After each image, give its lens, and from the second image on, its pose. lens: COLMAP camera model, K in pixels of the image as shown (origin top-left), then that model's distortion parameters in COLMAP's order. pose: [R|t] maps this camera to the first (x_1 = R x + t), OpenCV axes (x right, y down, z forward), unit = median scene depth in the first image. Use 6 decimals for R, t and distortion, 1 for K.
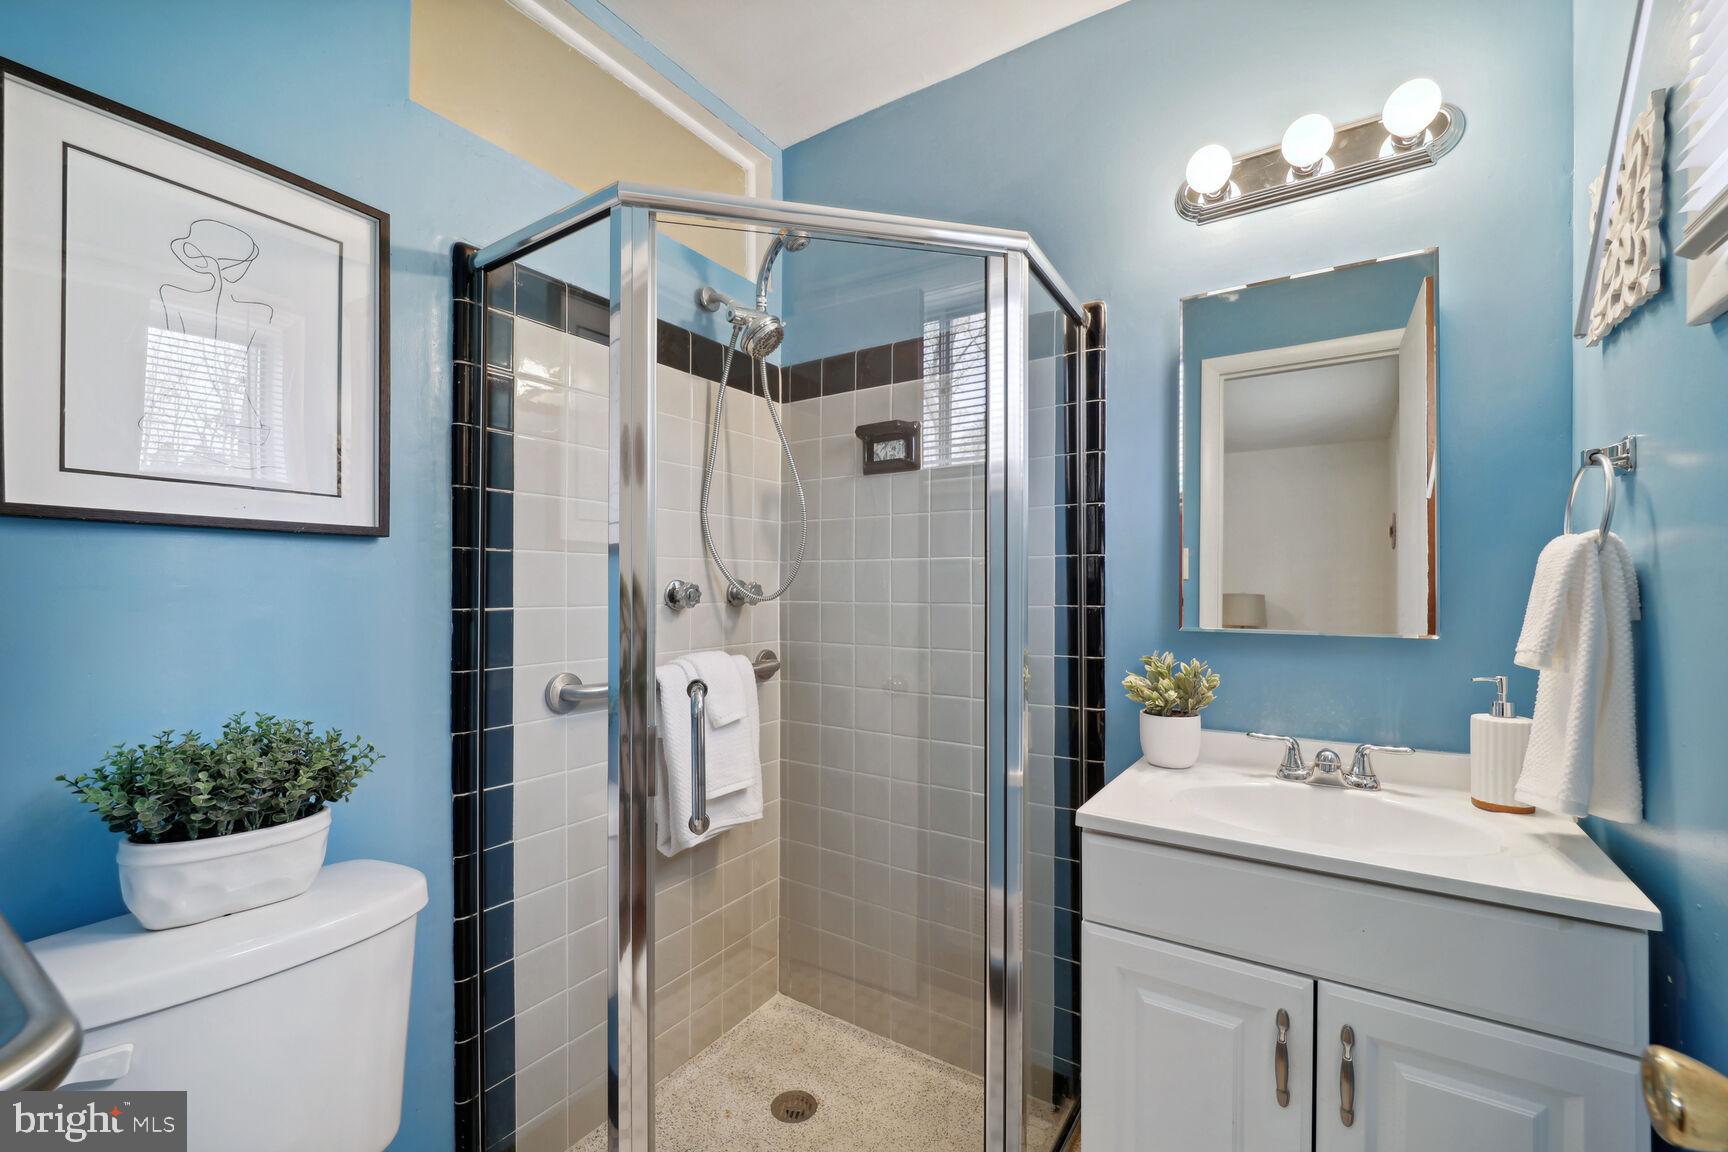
lens RADIAL K [[701.2, 0, 862.6], [0, 701.2, 585.0], [0, 0, 1]] dist [-0.008193, -0.002635]
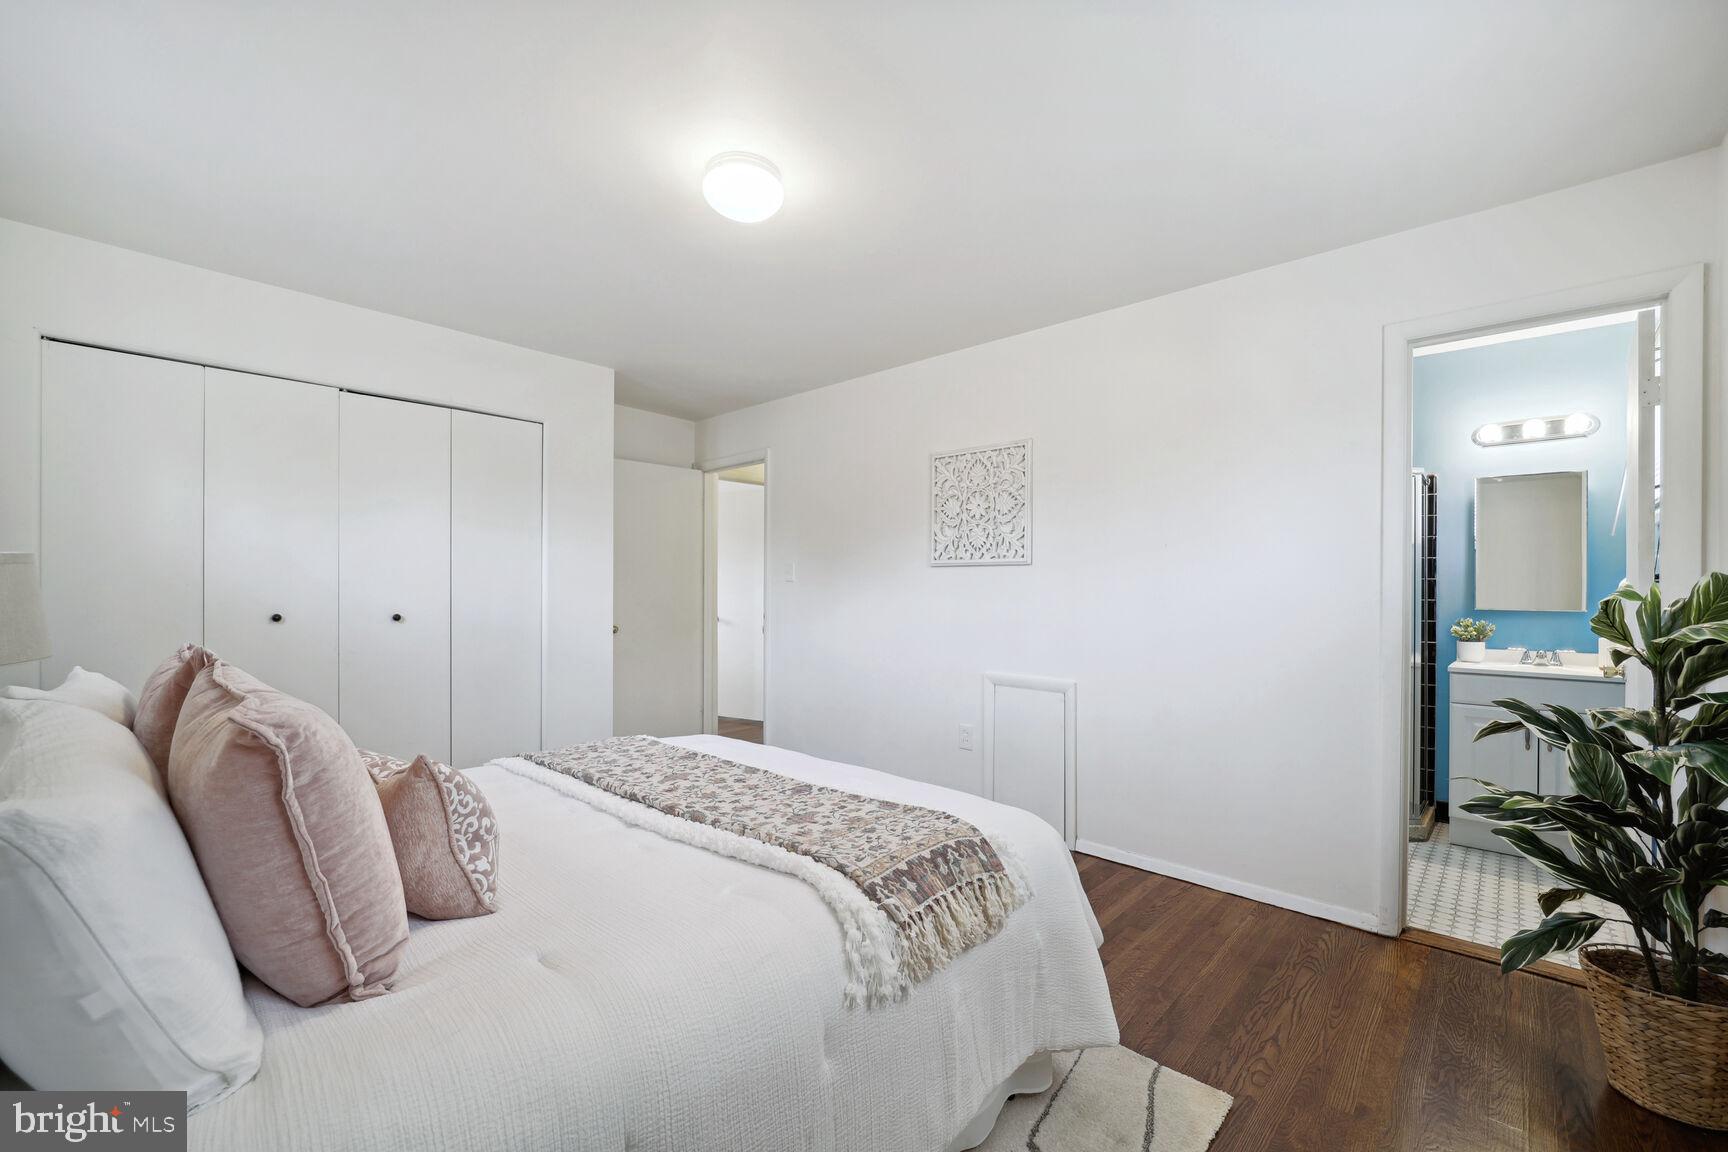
lens RADIAL K [[701.2, 0, 865.2], [0, 701.2, 574.3], [0, 0, 1]] dist [-0.008193, -0.002635]
pose [[0.986179, 0.010415, -0.165357, -1.362510], [-0.011663, 0.999910, -0.006578, -0.020860], [0.165273, 0.008416, 0.986212, -1.929332]]
